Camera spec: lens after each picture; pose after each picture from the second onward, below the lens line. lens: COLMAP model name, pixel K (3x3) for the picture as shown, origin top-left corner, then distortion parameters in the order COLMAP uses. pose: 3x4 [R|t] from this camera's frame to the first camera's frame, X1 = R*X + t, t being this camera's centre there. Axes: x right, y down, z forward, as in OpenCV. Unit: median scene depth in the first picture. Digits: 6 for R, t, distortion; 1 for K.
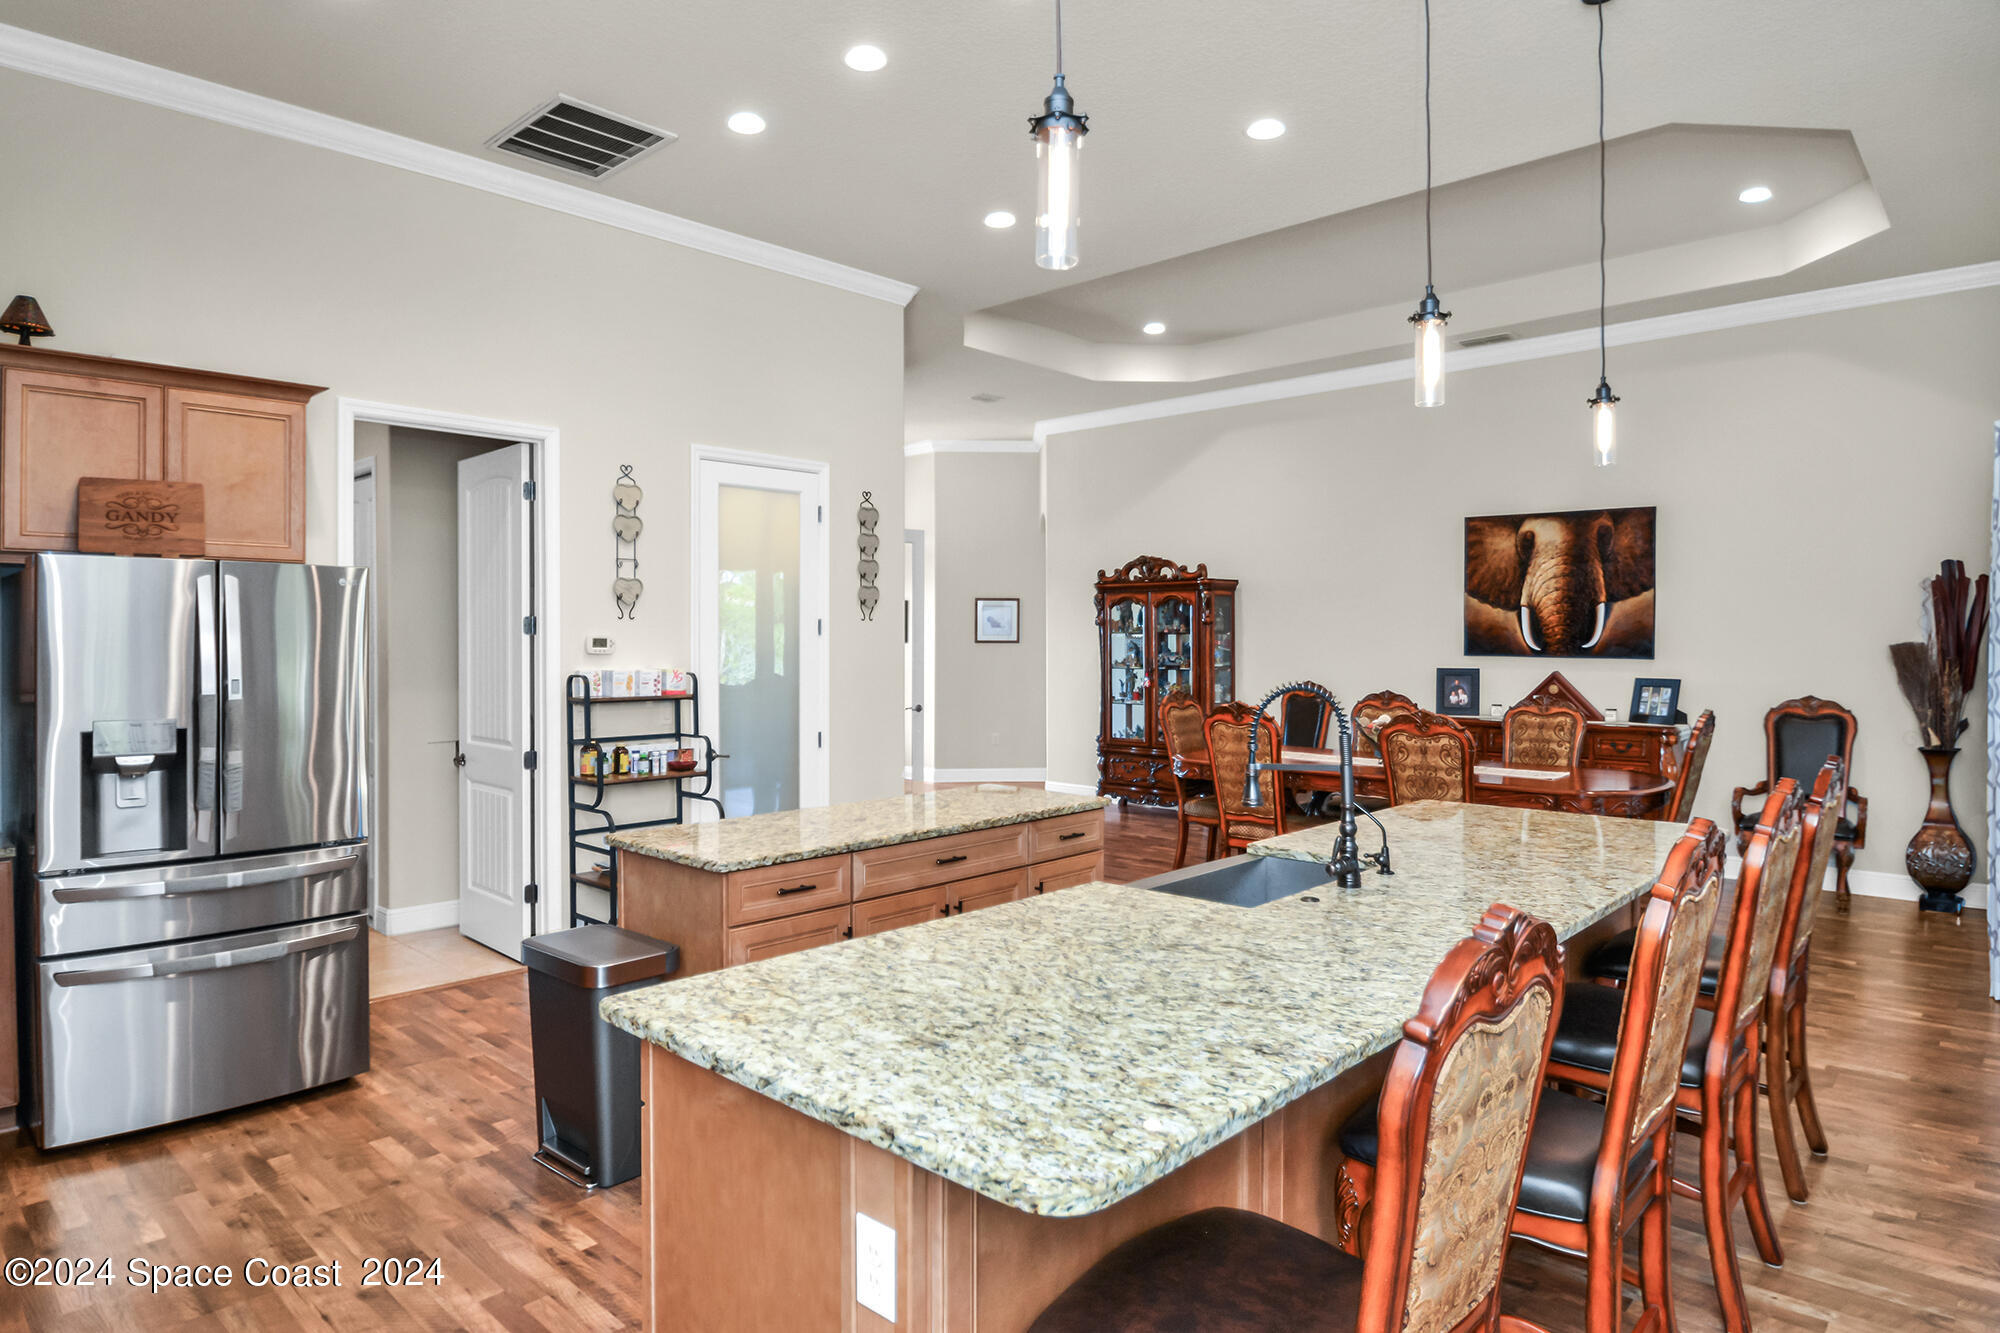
lens RADIAL K [[1172.6, 0, 1001.4], [0, 1172.6, 639.3], [0, 0, 1]] dist [0.000256, 0.000236]
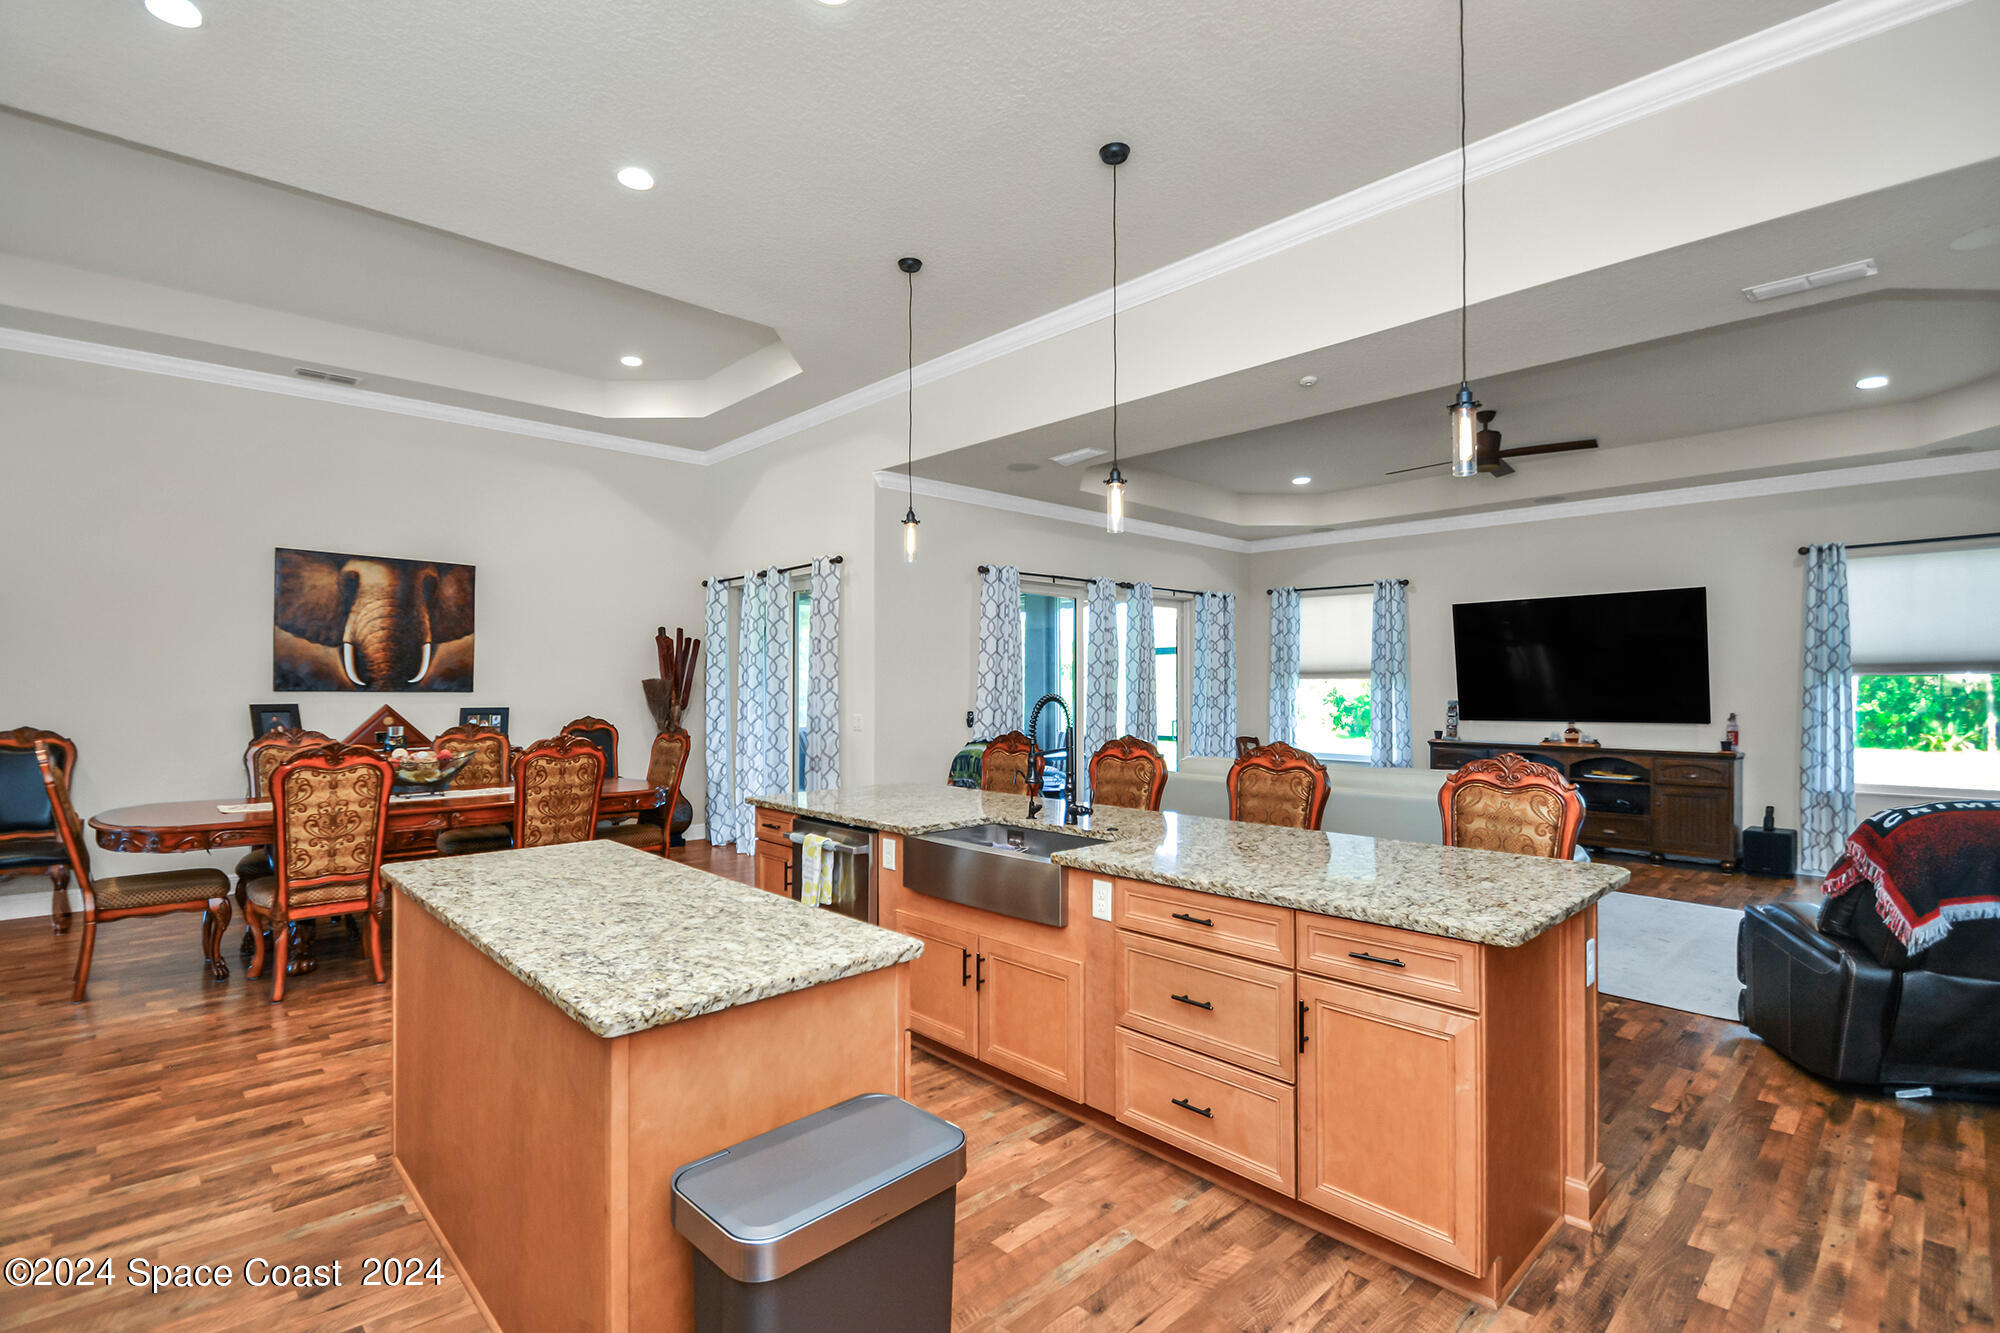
lens RADIAL K [[930.8, 0, 1004.2], [0, 930.8, 675.5], [0, 0, 1]] dist [-0.001364, -0.000900]
pose [[0.048163, 0.011577, 0.998772, -0.360561], [-0.000790, 0.999933, -0.011552, 0.010218], [-0.998839, -0.000233, 0.048168, 0.391825]]
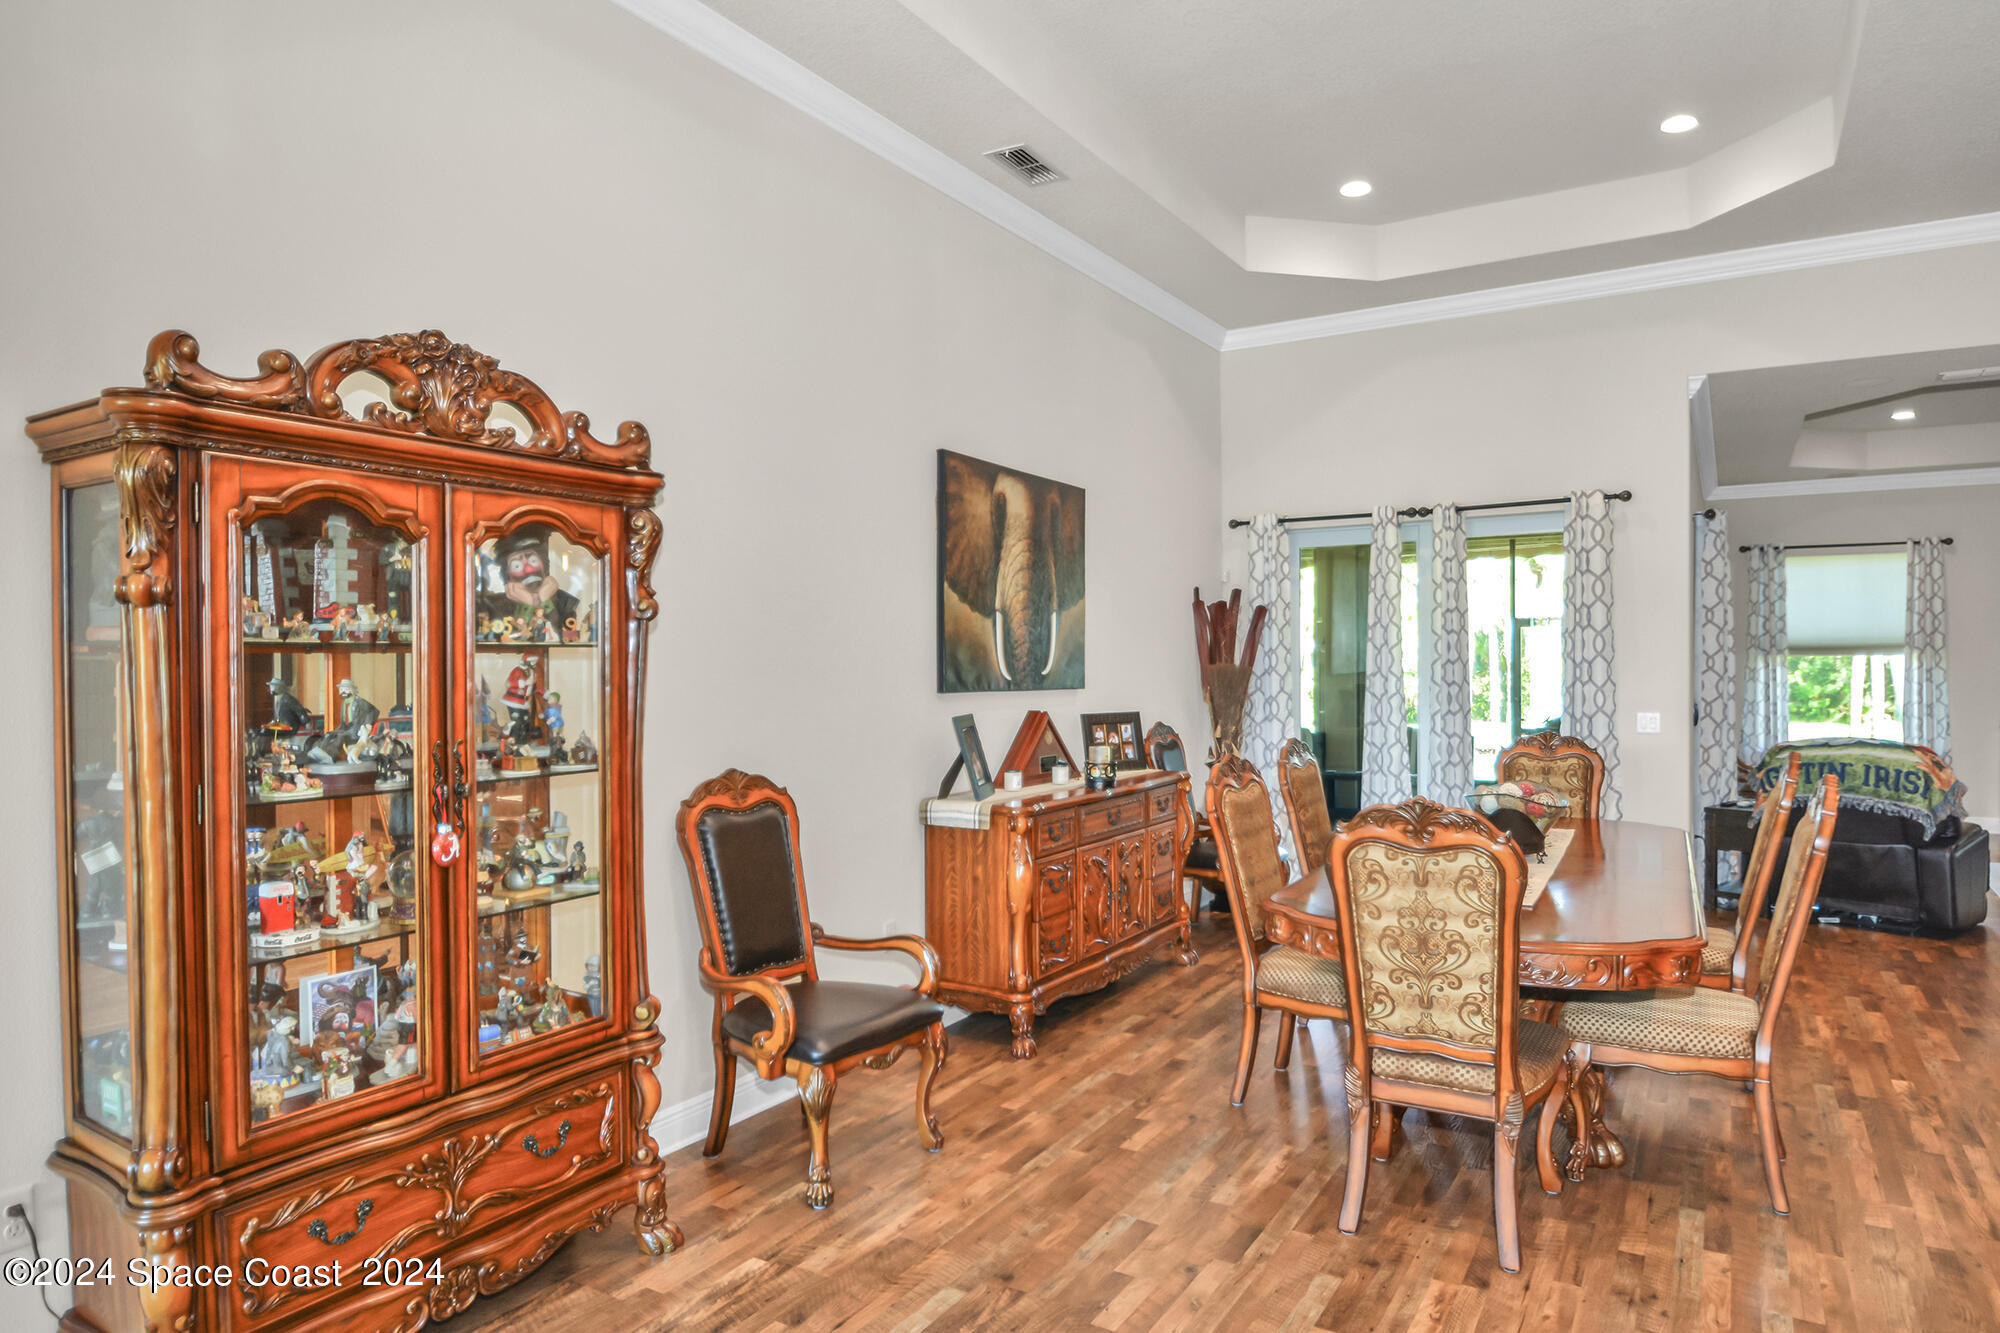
lens RADIAL K [[1209.1, 0, 1000.0], [0, 1209.1, 666.5], [0, 0, 1]] dist [-0.016528, -0.000472]
pose [[-0.210185, -0.002448, 0.977659, -0.193698], [0.007945, 0.999960, 0.004212, -0.001183], [-0.977629, 0.008653, -0.210157, 1.173960]]
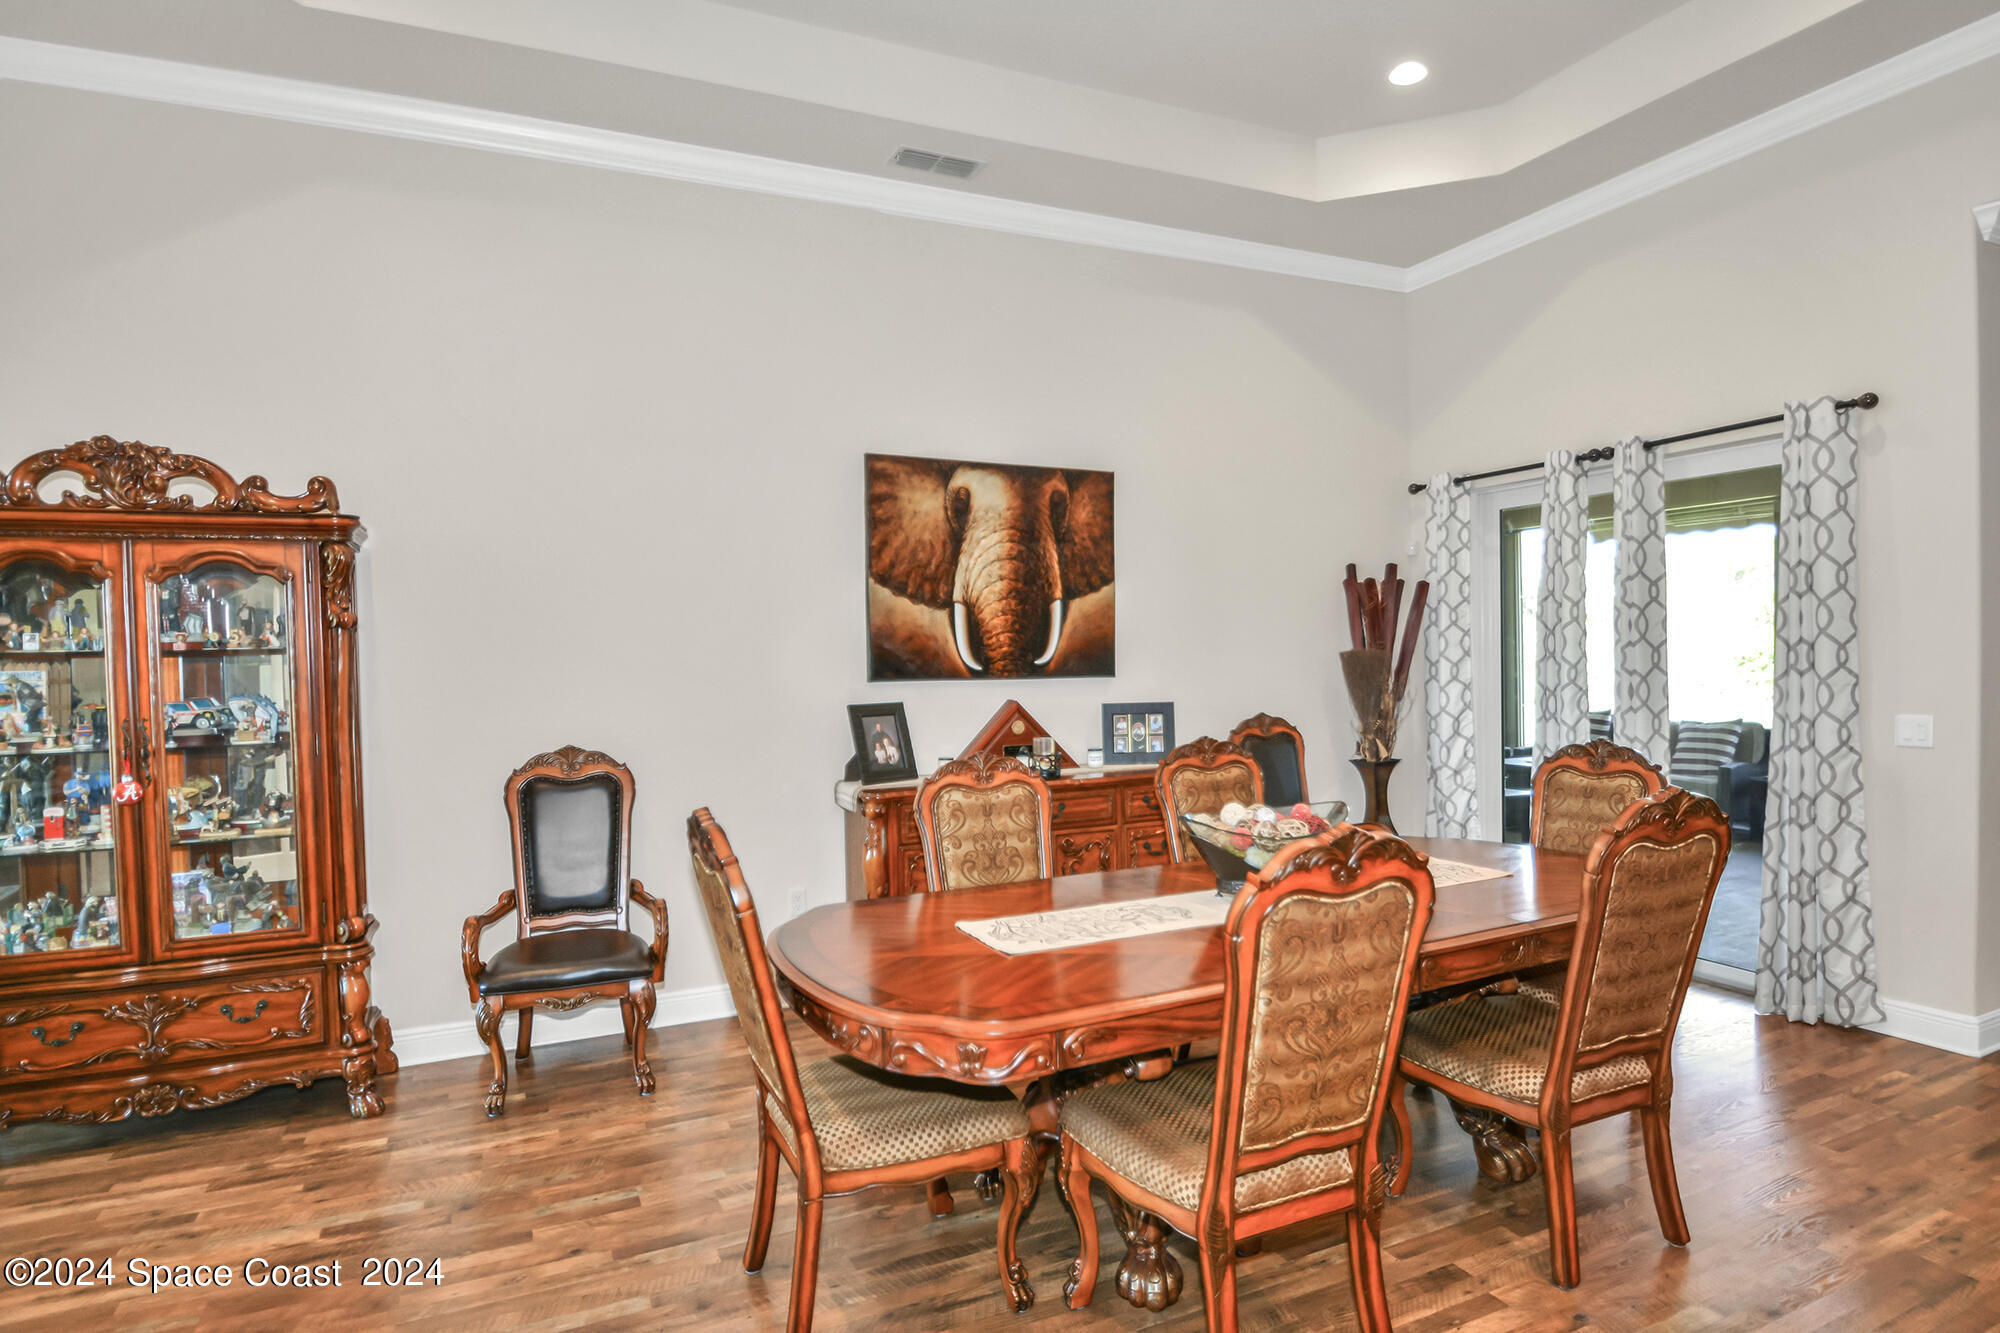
lens RADIAL K [[1085.7, 0, 1000.0], [0, 1085.7, 666.5], [0, 0, 1]] dist [0.000075, -0.016256]
pose [[0.374831, -0.018890, 0.926901, -0.106061], [0.018450, 0.999746, 0.012914, -0.000148], [-0.926910, 0.012261, 0.375084, 0.779405]]
